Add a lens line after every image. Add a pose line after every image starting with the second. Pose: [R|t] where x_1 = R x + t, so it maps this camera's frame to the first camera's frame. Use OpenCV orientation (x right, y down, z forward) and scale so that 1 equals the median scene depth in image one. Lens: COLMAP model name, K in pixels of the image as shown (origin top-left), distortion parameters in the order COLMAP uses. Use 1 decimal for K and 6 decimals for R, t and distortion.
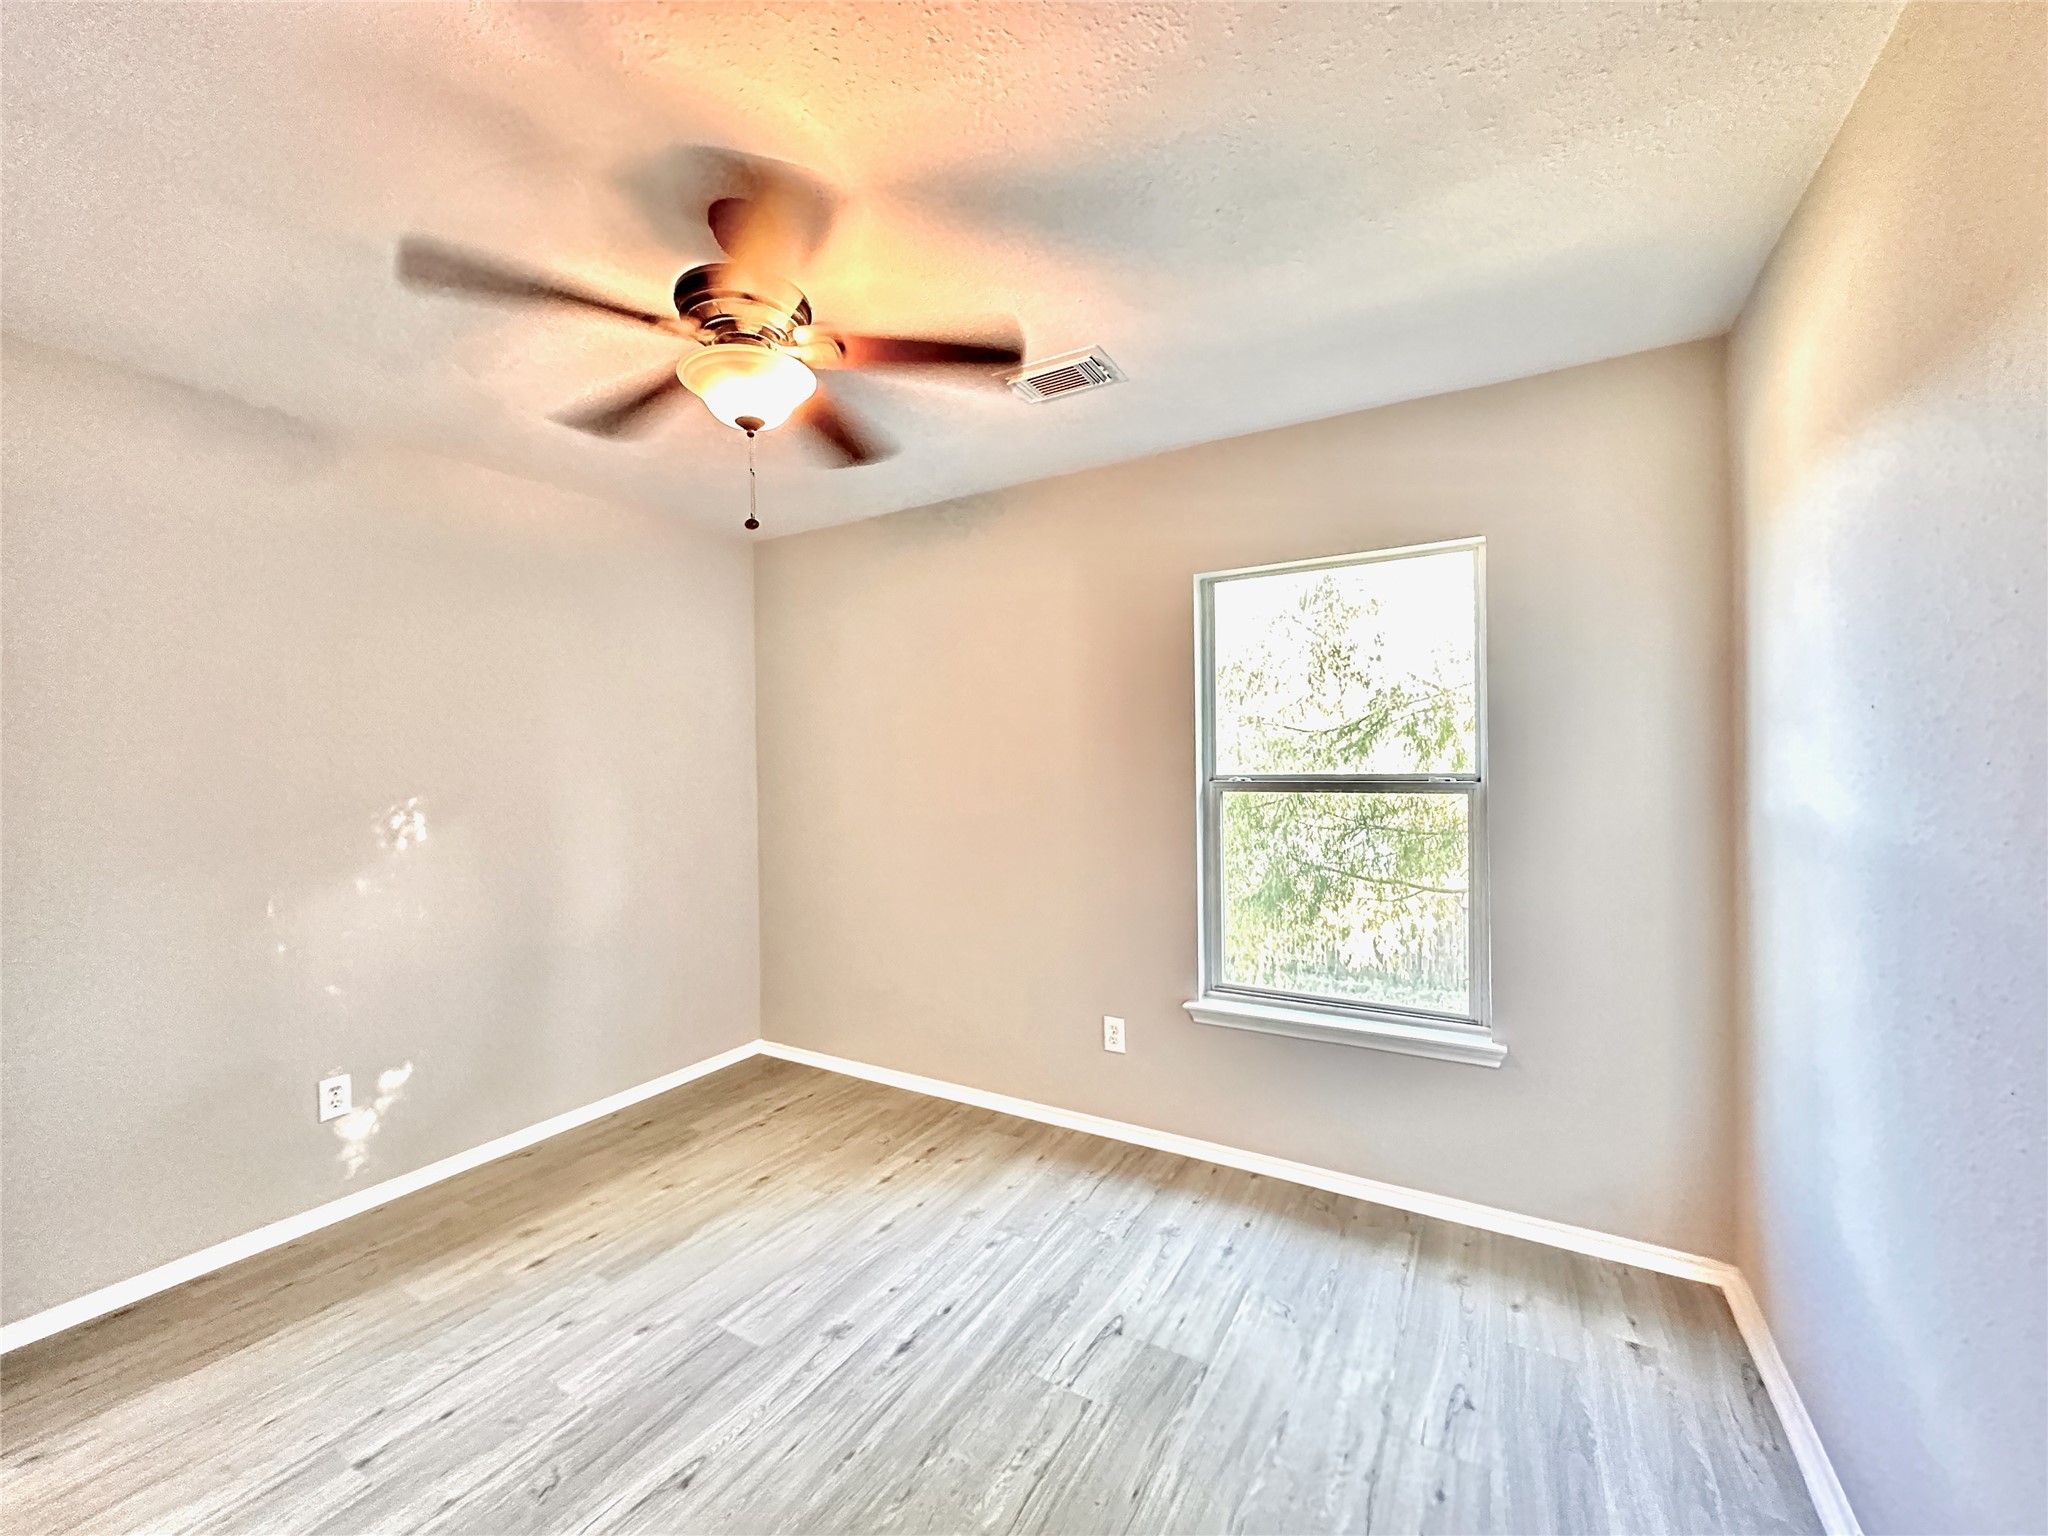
lens RADIAL K [[816.8, 0, 1024.0], [0, 816.8, 768.0], [0, 0, 1]] dist [-0.012954, 0.000057]
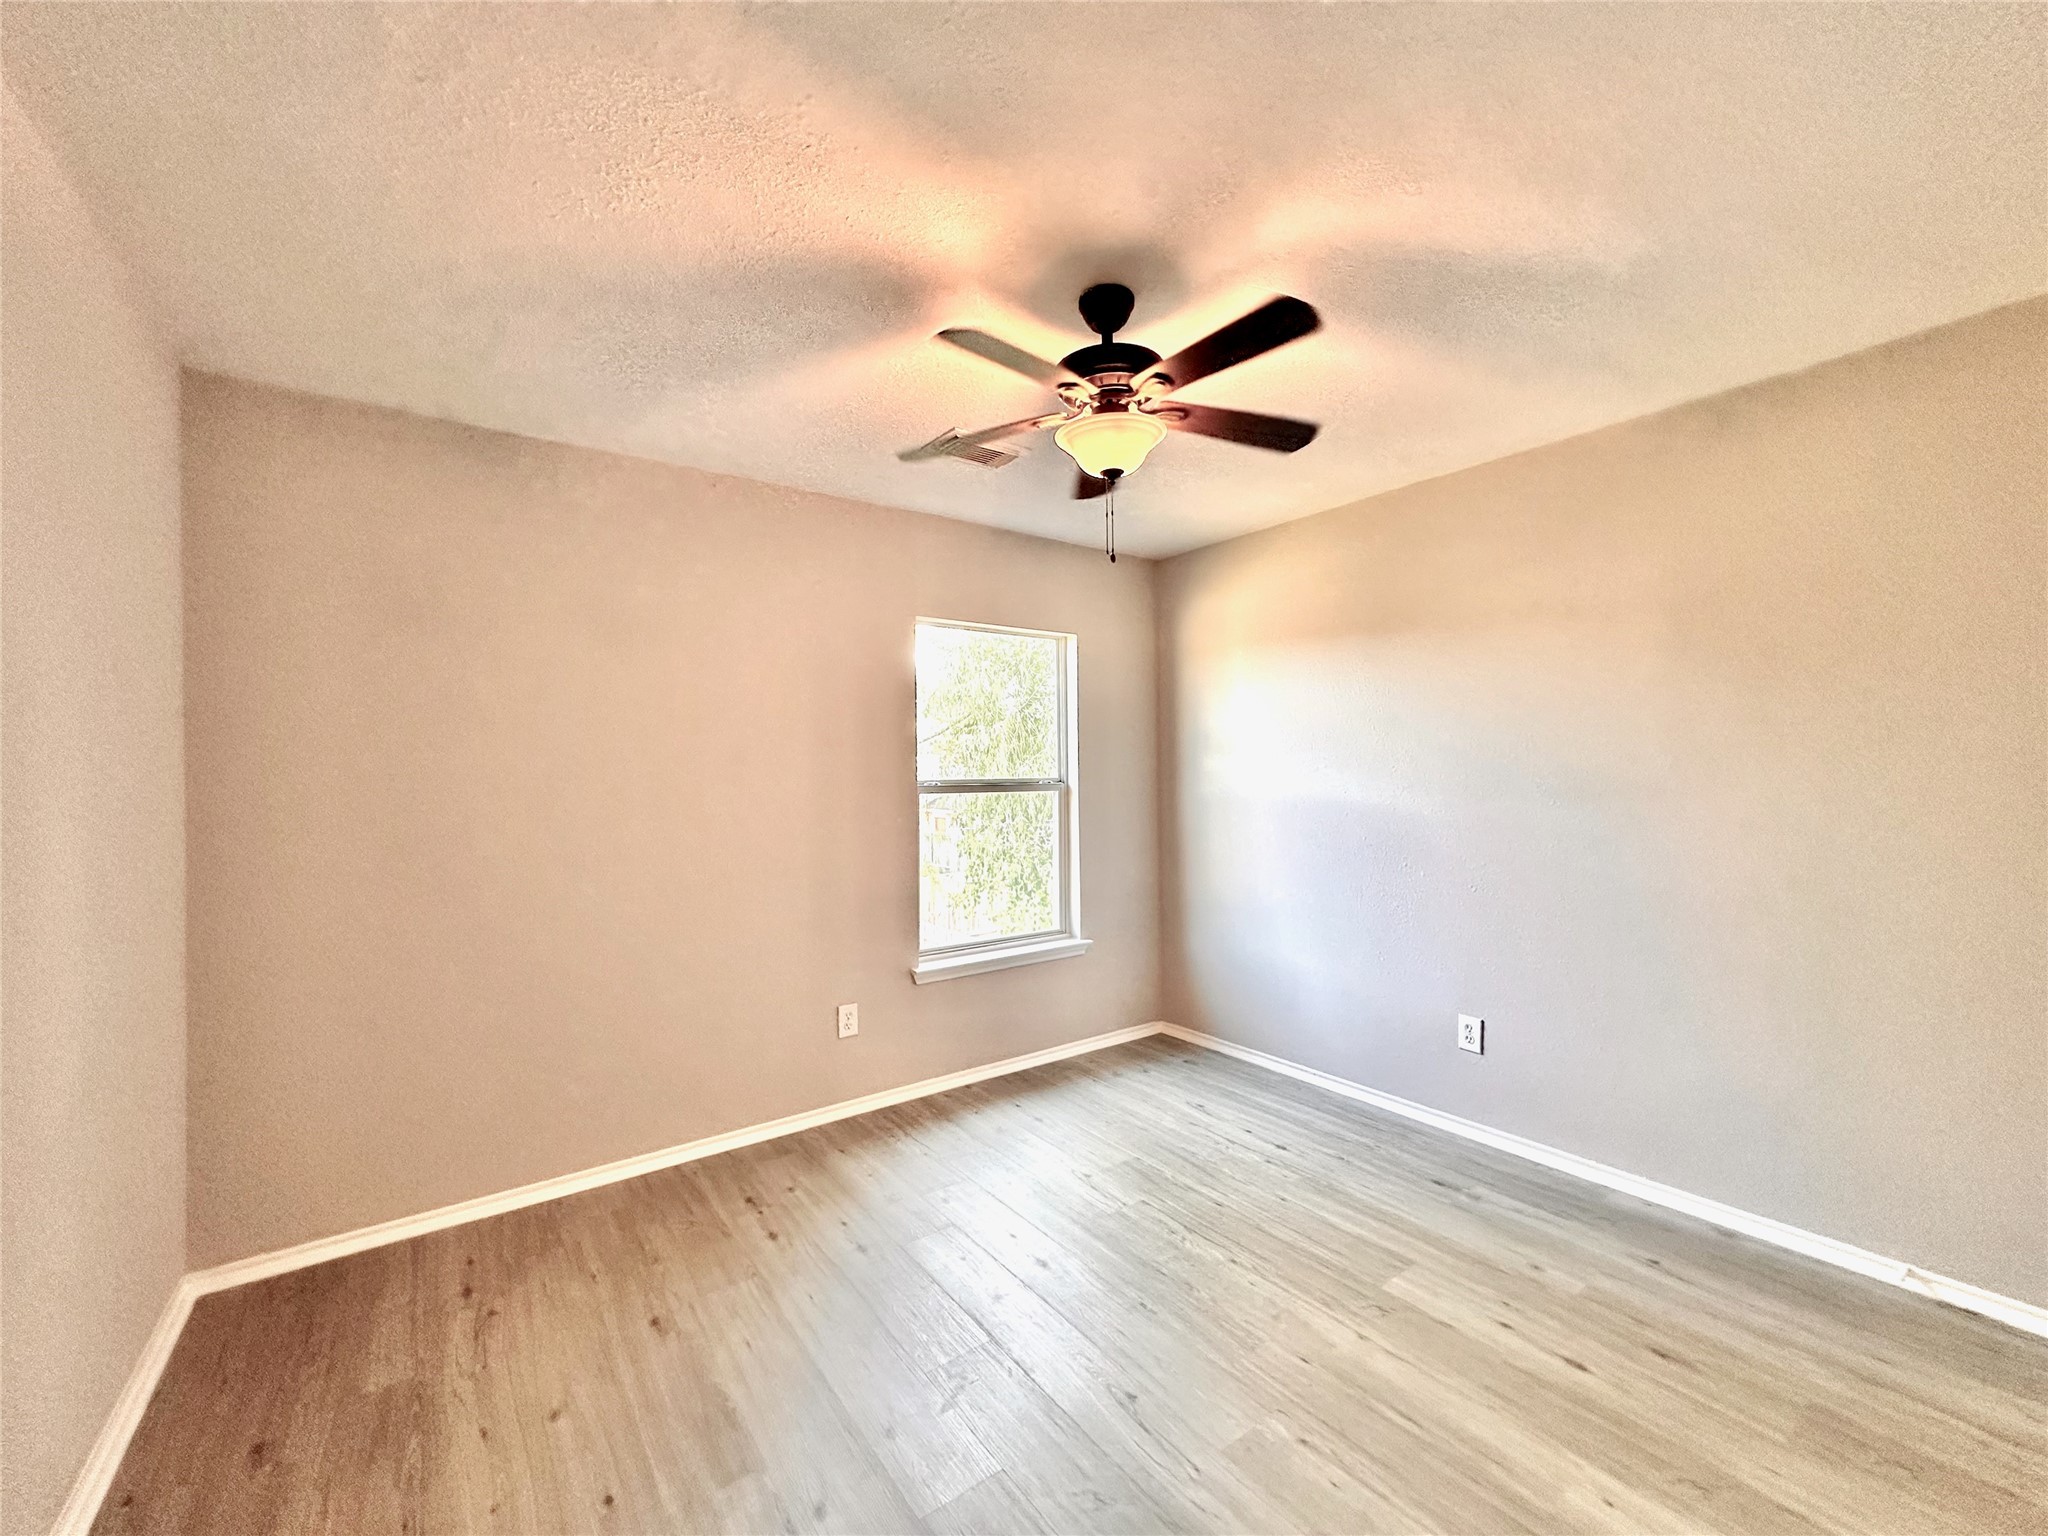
lens RADIAL K [[813.5, 0, 1024.0], [0, 813.5, 768.0], [0, 0, 1]] dist [-0.004900, 0.000322]
pose [[0.399659, 0.010222, 0.916607, -0.846029], [0.012876, 0.999777, -0.016763, 0.012314], [-0.916573, 0.018502, 0.399438, 0.369850]]
